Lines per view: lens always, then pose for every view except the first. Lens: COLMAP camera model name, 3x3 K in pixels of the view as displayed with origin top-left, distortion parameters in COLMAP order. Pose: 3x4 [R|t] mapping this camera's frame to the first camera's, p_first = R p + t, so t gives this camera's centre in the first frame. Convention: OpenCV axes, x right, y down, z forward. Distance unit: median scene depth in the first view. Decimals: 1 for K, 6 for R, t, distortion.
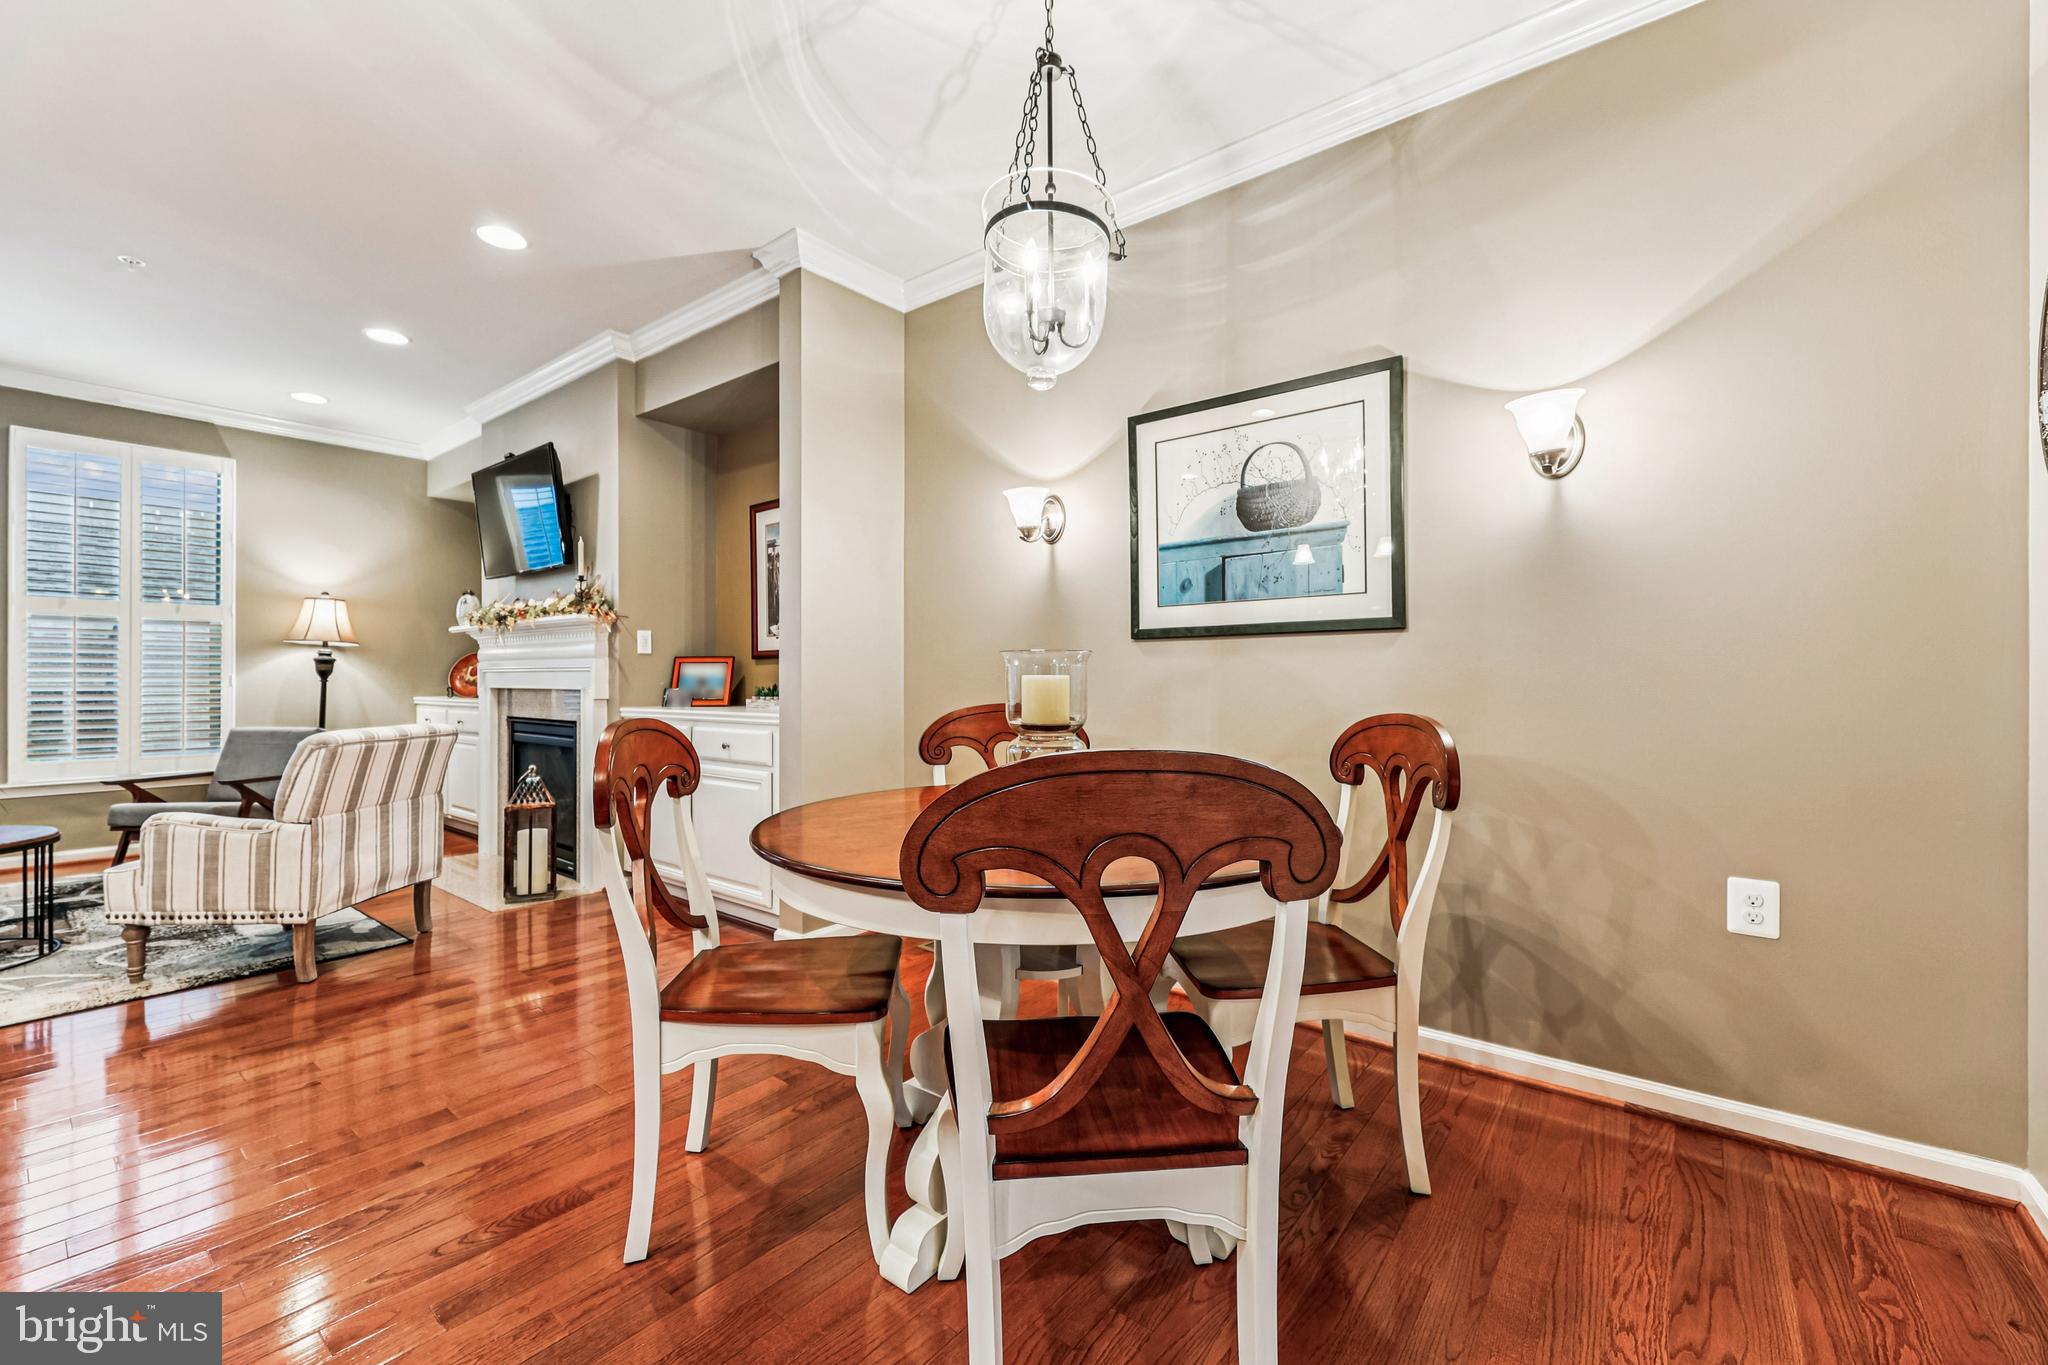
lens RADIAL K [[823.8, 0, 1032.7], [0, 823.8, 674.7], [0, 0, 1]] dist [-0.000784, -0.001013]
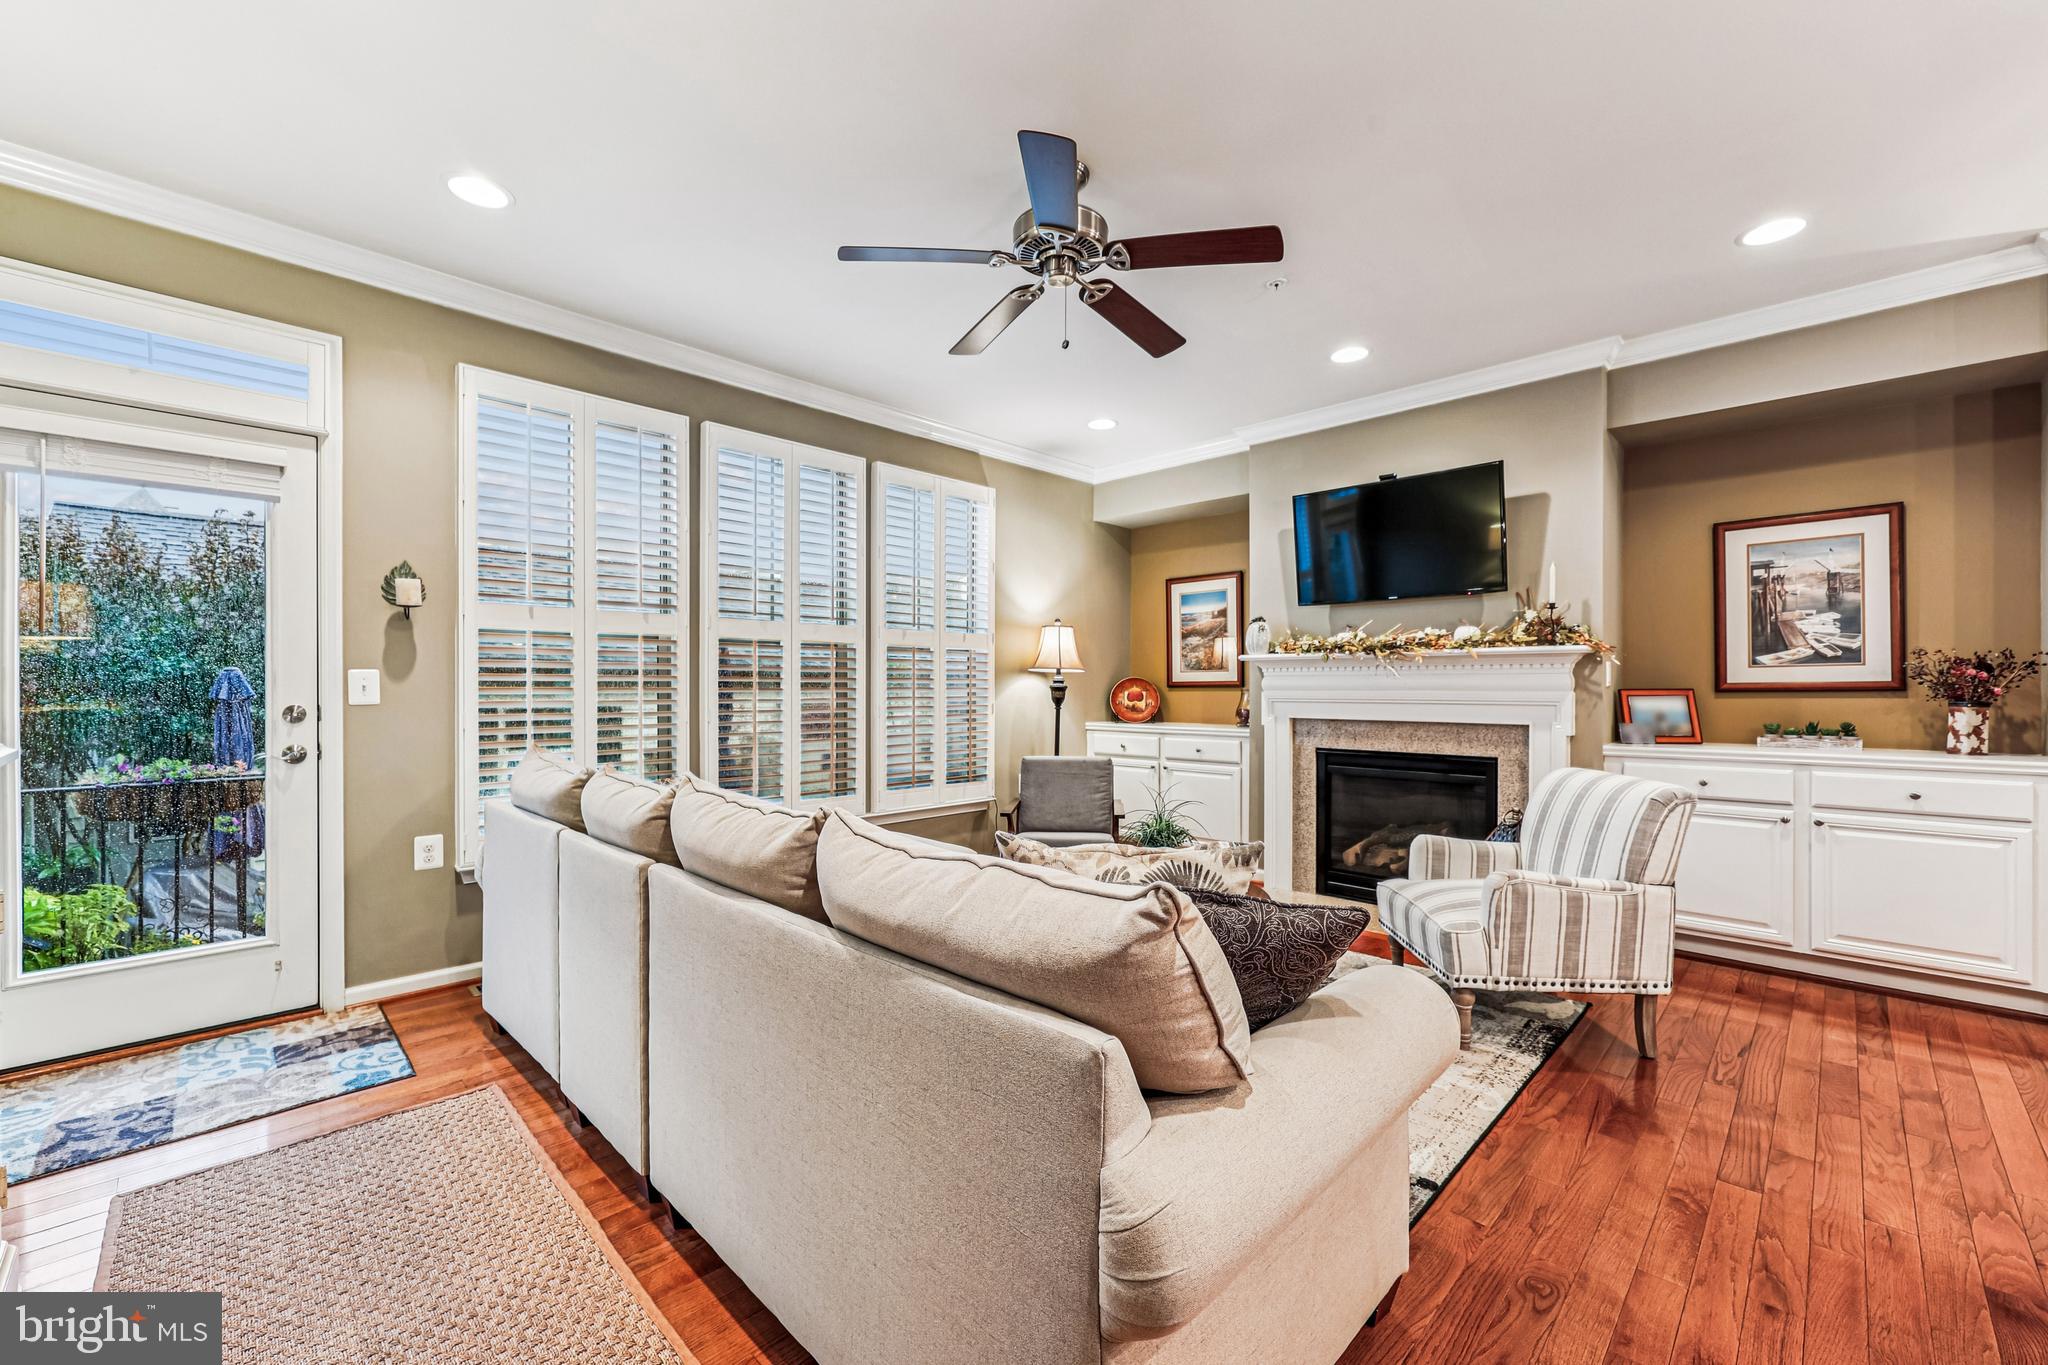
lens RADIAL K [[823.8, 0, 1027.2], [0, 823.8, 687.0], [0, 0, 1]] dist [-0.000784, -0.001013]
pose [[0.992888, -0.000263, -0.119054, -1.573985], [0.000897, 0.999986, 0.005280, -0.047355], [0.119051, -0.005349, 0.992874, 0.011320]]
